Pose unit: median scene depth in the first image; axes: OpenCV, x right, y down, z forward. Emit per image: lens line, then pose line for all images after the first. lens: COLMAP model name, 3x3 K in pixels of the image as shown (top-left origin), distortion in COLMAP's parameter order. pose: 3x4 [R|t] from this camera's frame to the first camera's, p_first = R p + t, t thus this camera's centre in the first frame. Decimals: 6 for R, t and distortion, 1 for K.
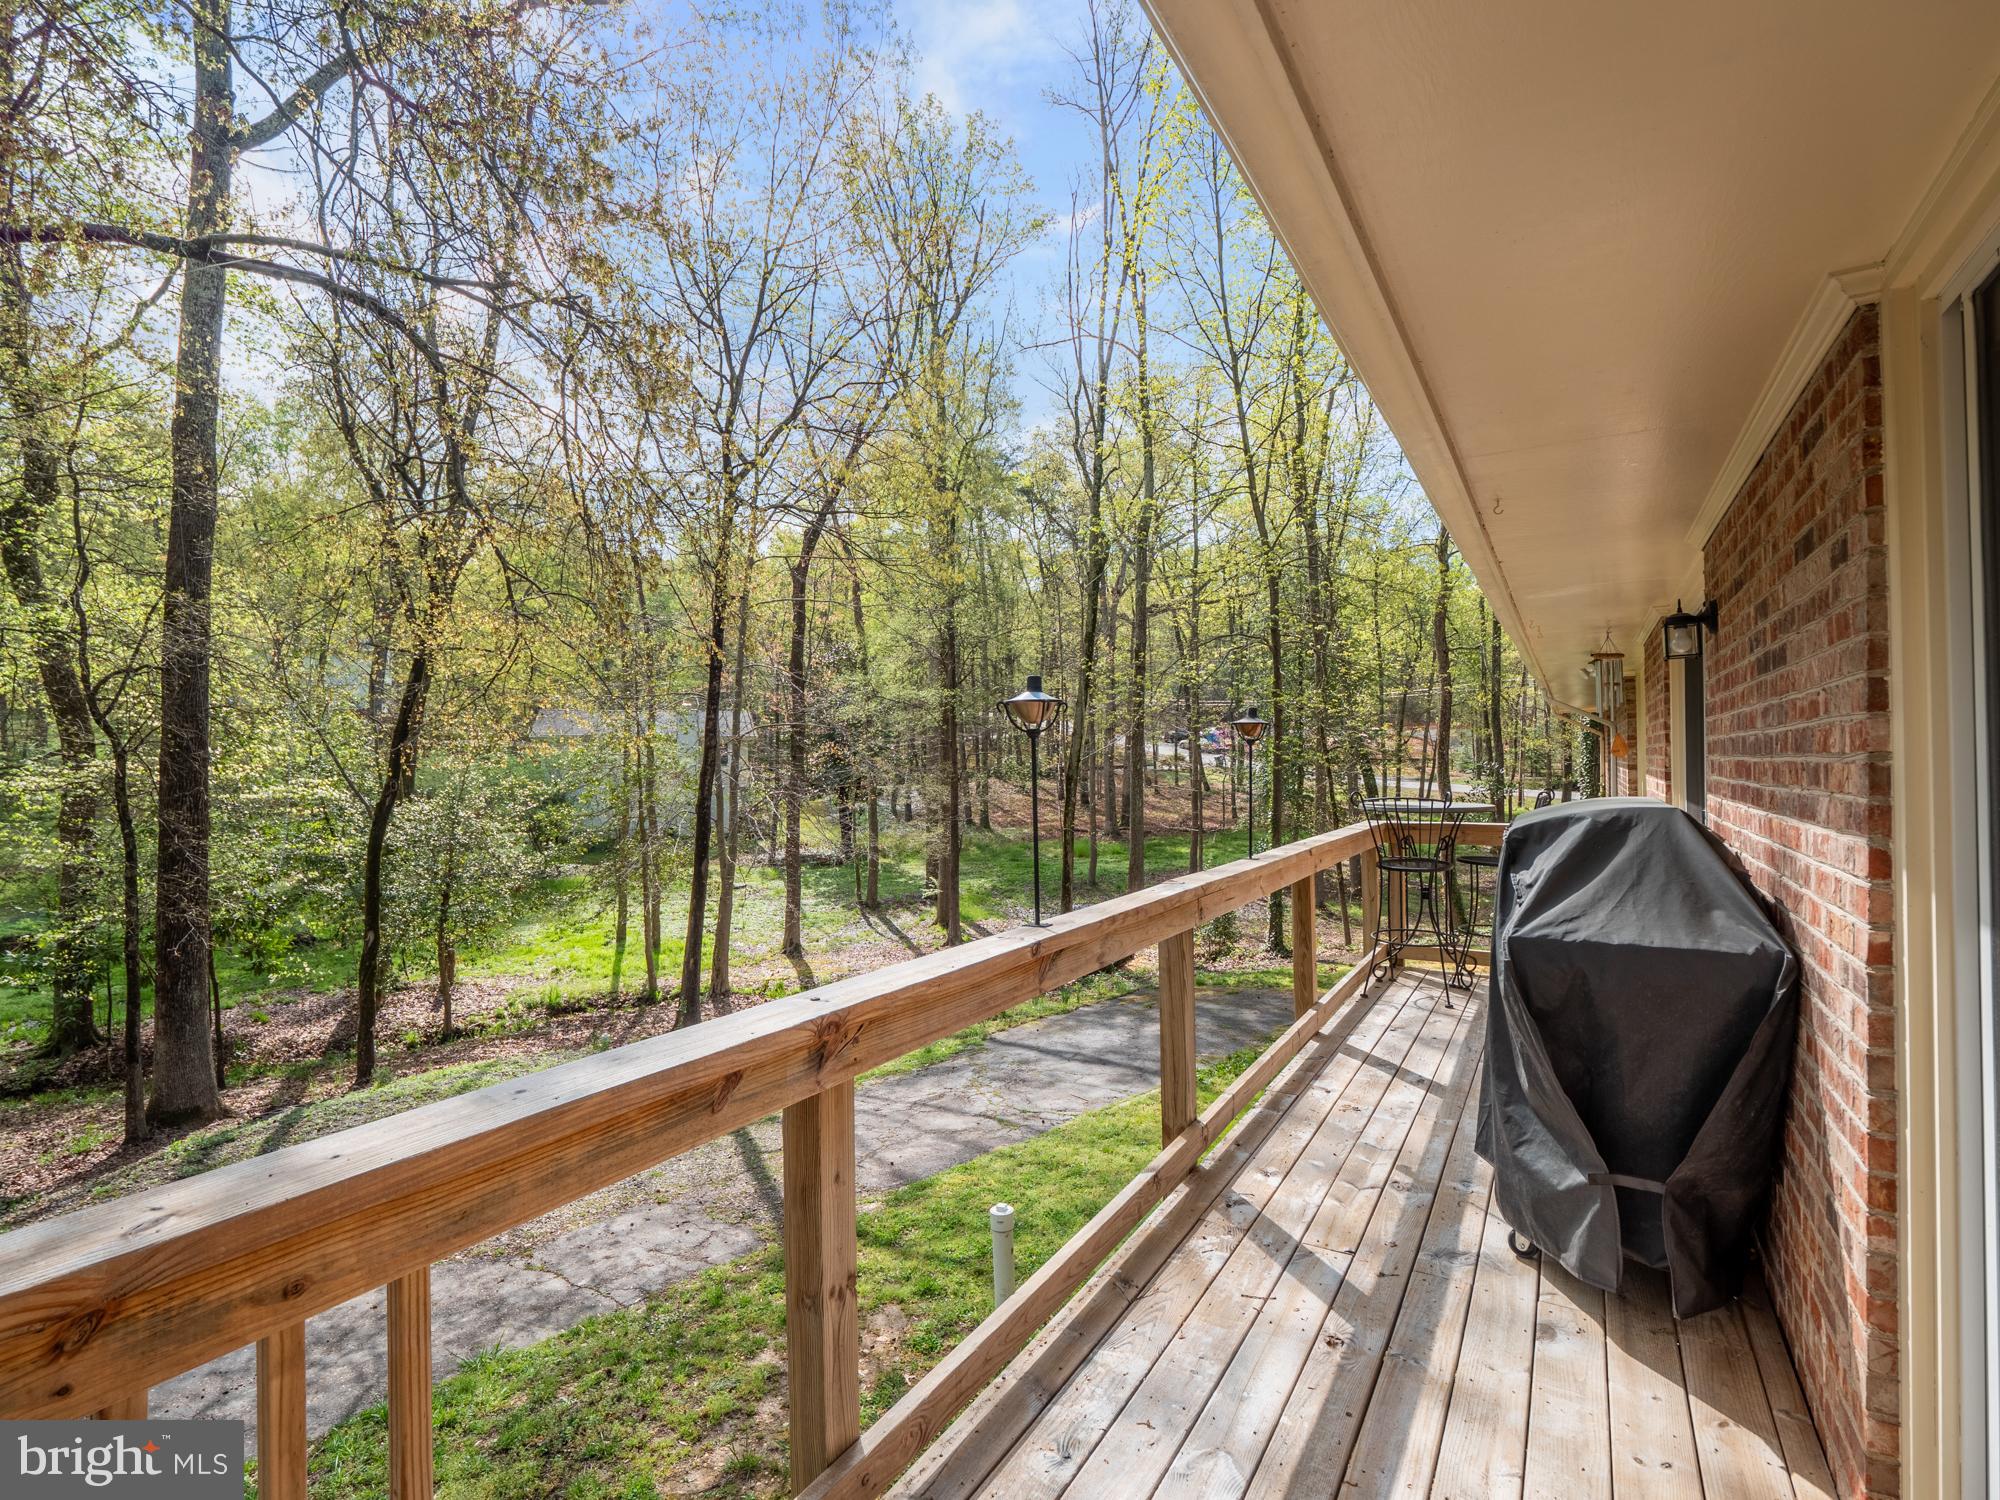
lens RADIAL K [[982.1, 0, 995.0], [0, 982.1, 743.7], [0, 0, 1]] dist [0.000323, -0.011429]
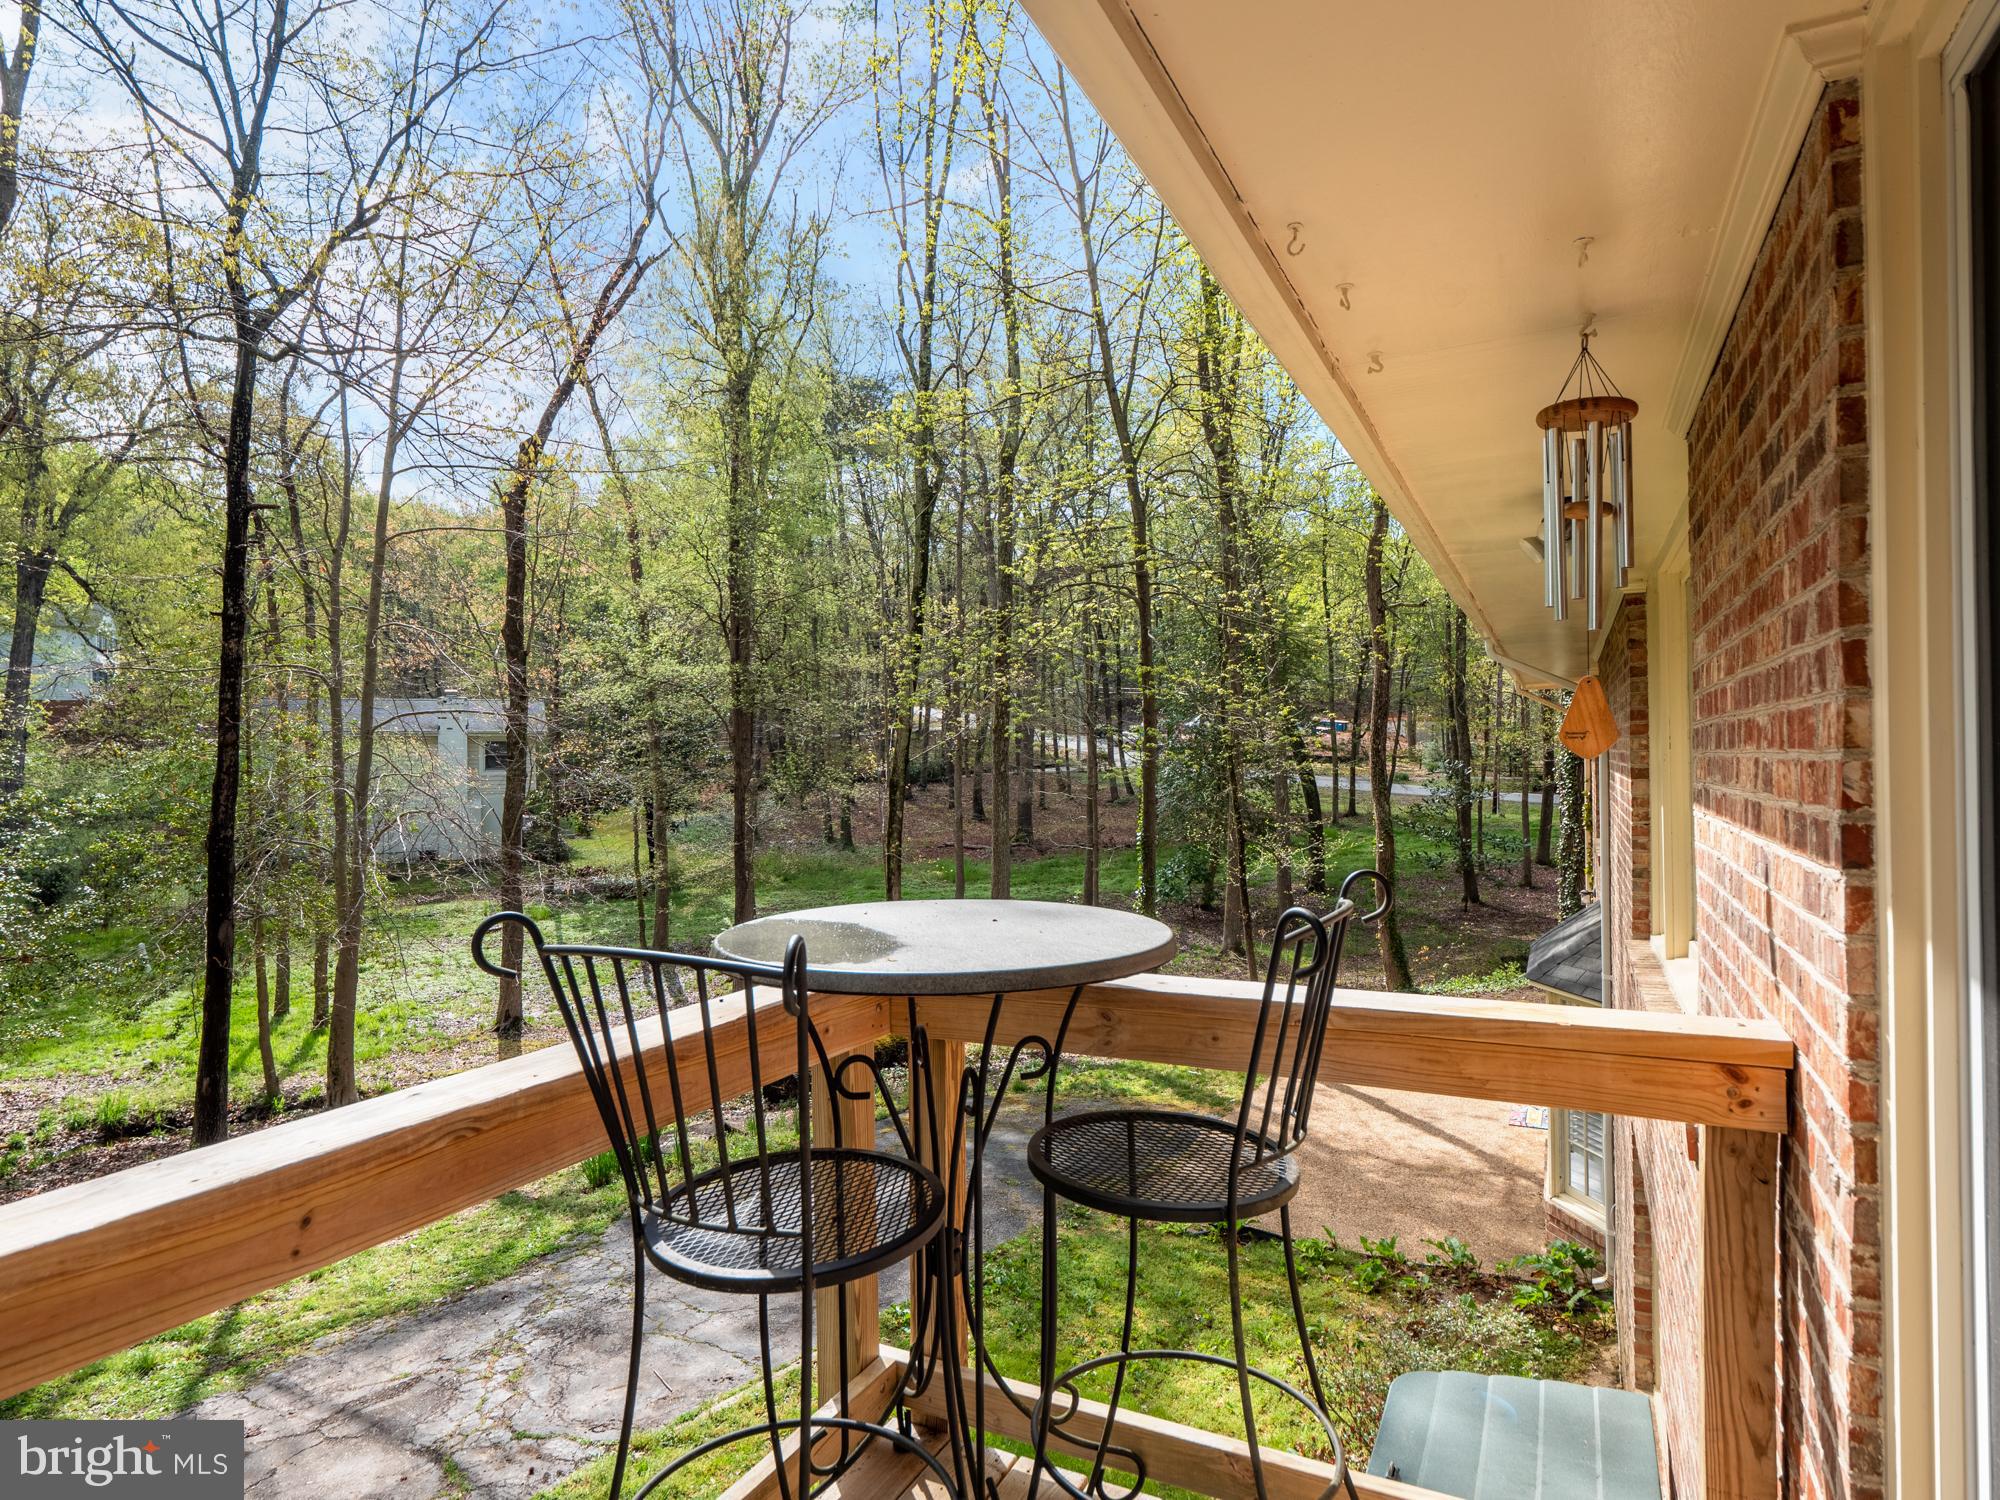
lens RADIAL K [[1112.0, 0, 1000.0], [0, 1112.0, 750.0], [0, 0, 1]] dist [-0.000938, -0.000505]
pose [[0.997789, -0.005419, 0.066243, 0.131428], [0.004891, 0.999955, 0.008135, 0.002658], [-0.066284, -0.007793, 0.997770, 0.208623]]
